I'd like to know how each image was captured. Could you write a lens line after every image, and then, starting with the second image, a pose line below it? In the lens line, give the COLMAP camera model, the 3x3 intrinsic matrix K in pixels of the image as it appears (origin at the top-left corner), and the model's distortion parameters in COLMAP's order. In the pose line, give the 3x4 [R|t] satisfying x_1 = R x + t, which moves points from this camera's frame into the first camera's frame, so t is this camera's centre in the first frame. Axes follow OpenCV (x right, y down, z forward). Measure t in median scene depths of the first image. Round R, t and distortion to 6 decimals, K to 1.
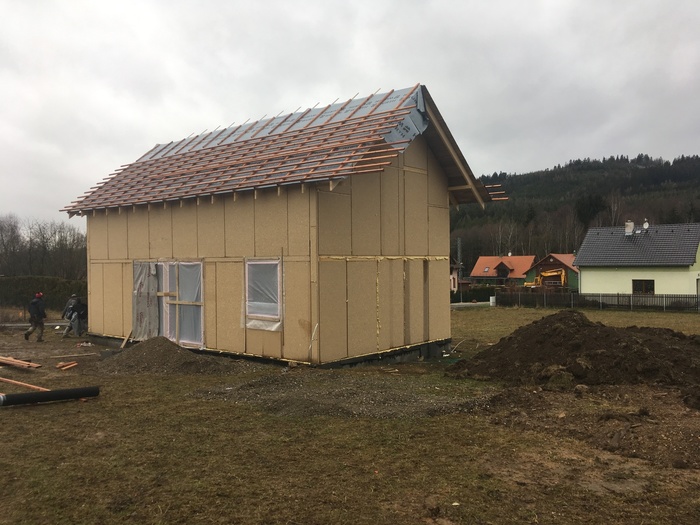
lens RADIAL K [[579.0, 0, 350.0], [0, 579.0, 262.5], [0, 0, 1]] dist [0.084622, -0.113387]
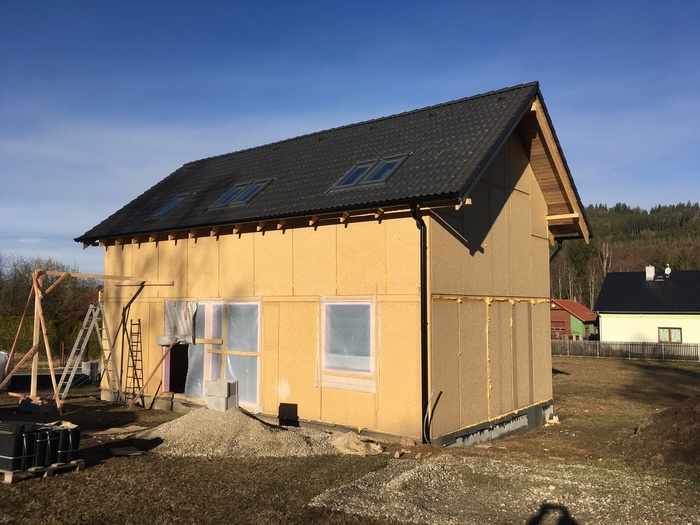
lens RADIAL K [[579.0, 0, 350.0], [0, 579.0, 262.5], [0, 0, 1]] dist [0.084622, -0.113387]
pose [[0.999442, 0.013643, 0.030484, -0.051119], [-0.011350, 0.997180, -0.074186, 0.001096], [-0.031410, 0.073798, 0.996778, 0.064122]]
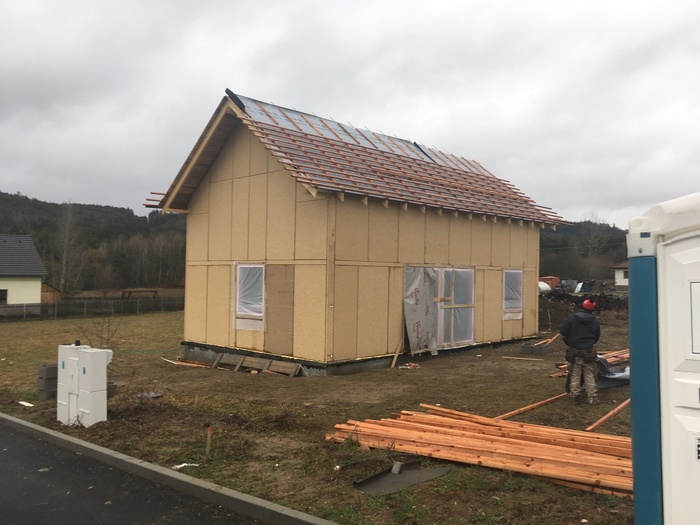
lens RADIAL K [[579.0, 0, 350.0], [0, 579.0, 262.5], [0, 0, 1]] dist [0.084622, -0.113387]
pose [[0.105740, 0.031452, 0.993896, -0.472323], [-0.013020, 0.999458, -0.030242, 0.007944], [-0.994309, -0.009743, 0.106092, 0.370572]]
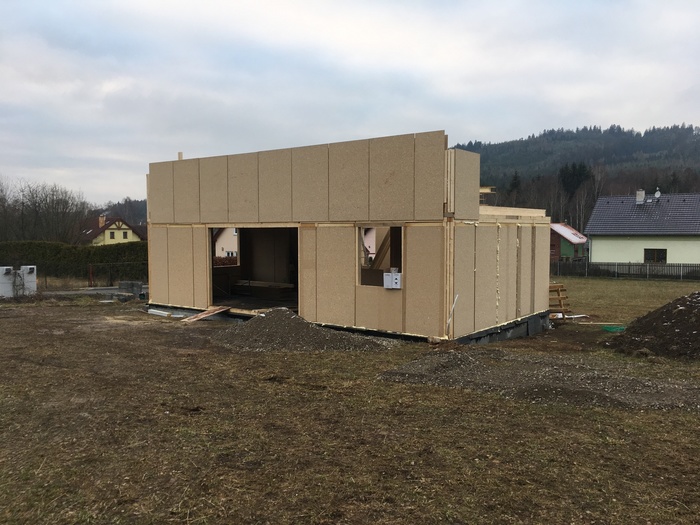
lens RADIAL K [[579.0, 0, 350.0], [0, 579.0, 262.5], [0, 0, 1]] dist [0.084622, -0.113387]
pose [[0.998839, 0.004416, 0.047979, -0.071316], [-0.007029, 0.998493, 0.054425, 0.001805], [-0.047666, -0.054699, 0.997364, 0.029494]]
